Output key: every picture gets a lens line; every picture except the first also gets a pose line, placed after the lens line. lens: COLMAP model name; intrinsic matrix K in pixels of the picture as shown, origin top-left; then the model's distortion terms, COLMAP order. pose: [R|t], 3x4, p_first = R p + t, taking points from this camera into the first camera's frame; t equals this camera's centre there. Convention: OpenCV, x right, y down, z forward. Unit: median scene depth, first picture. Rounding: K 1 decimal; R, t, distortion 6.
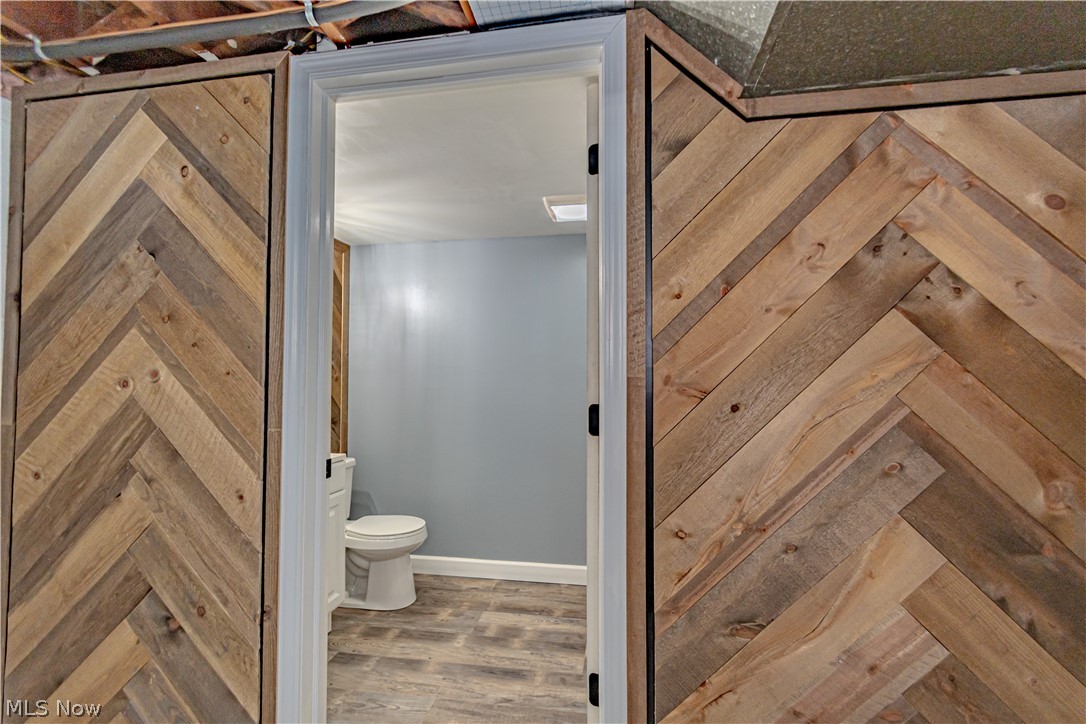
lens RADIAL K [[478.1, 0, 539.1], [0, 478.1, 364.7], [0, 0, 1]] dist [0.005196, -0.002831]
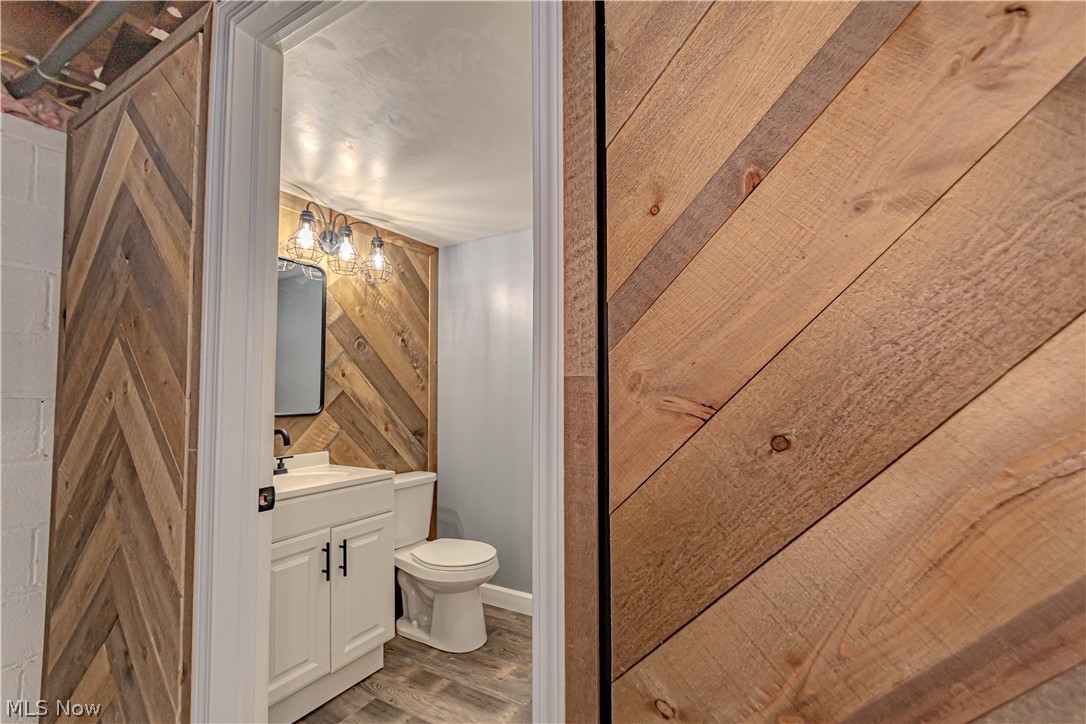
lens RADIAL K [[478.1, 0, 543.1], [0, 478.1, 366.7], [0, 0, 1]] dist [0.005196, -0.002831]
pose [[0.933139, -0.027907, -0.358432, 0.296626], [0.023305, 0.999581, -0.017153, 0.019377], [0.358761, 0.007653, 0.933398, 0.418609]]
